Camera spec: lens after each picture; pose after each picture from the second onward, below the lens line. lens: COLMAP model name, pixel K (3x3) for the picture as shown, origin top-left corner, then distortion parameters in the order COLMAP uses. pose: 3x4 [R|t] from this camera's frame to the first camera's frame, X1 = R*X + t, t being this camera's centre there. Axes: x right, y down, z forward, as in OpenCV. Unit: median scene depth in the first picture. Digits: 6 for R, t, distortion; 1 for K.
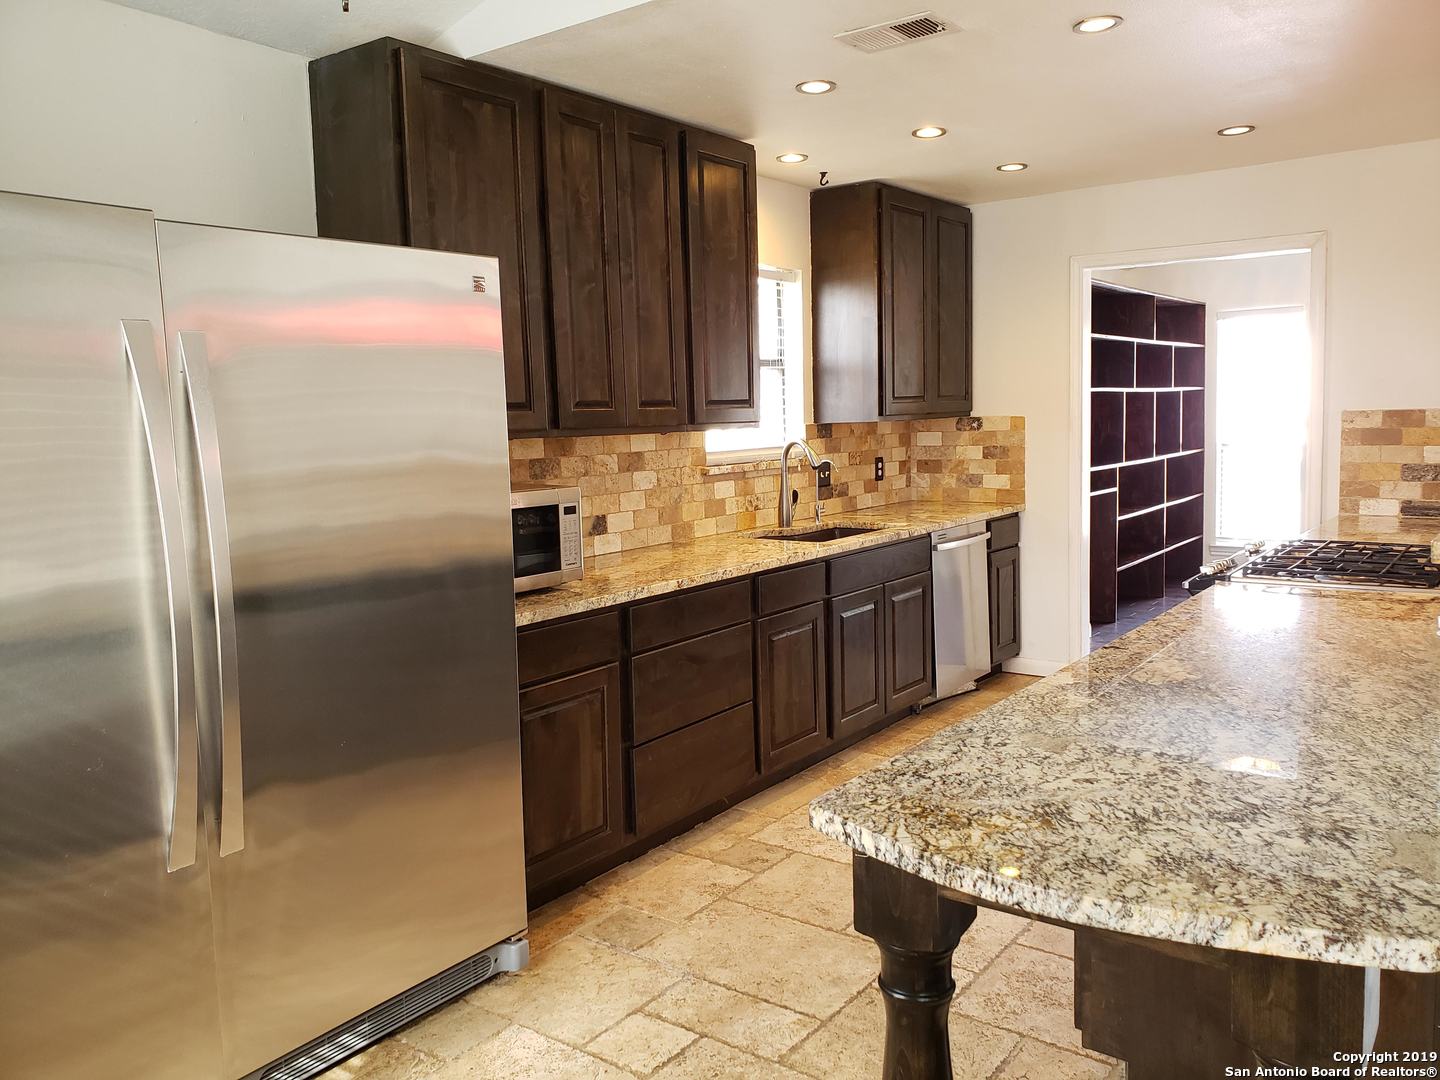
lens RADIAL K [[1123.1, 0, 718.0], [0, 1123.1, 536.5], [0, 0, 1]] dist [0.027542, -0.007016]
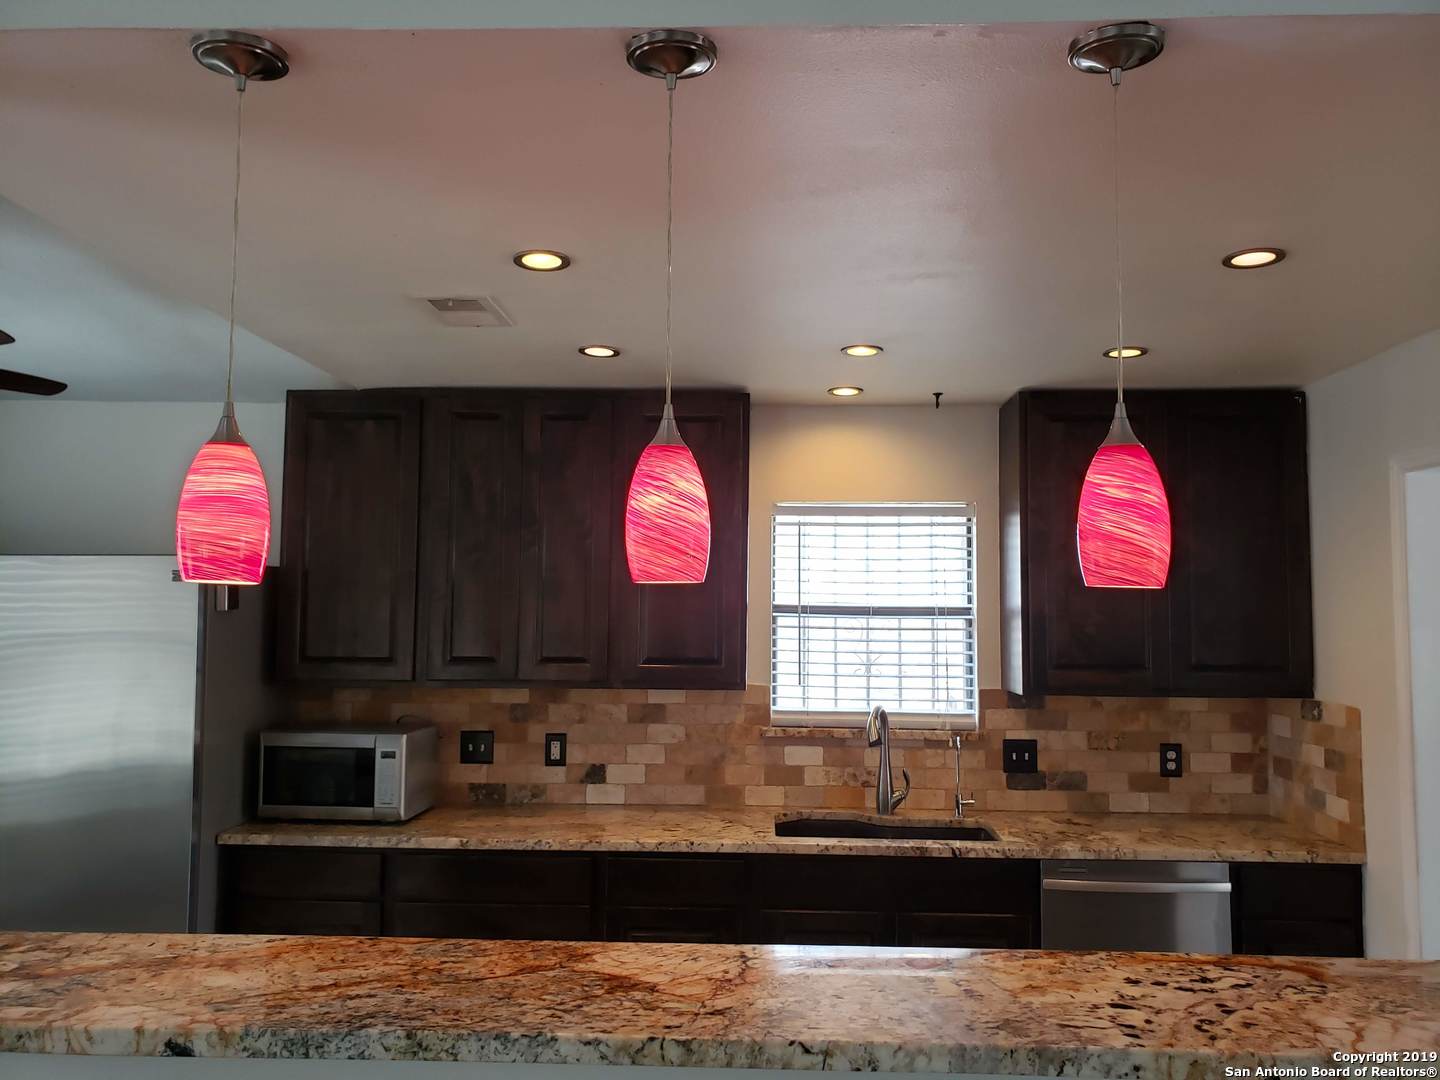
lens RADIAL K [[1123.1, 0, 674.8], [0, 1123.1, 498.5], [0, 0, 1]] dist [0.027542, -0.007016]
pose [[0.565547, -0.045032, -0.823486, 0.678391], [-0.115671, 0.984307, -0.133266, -0.110343], [0.816564, 0.170622, 0.551463, 0.389456]]
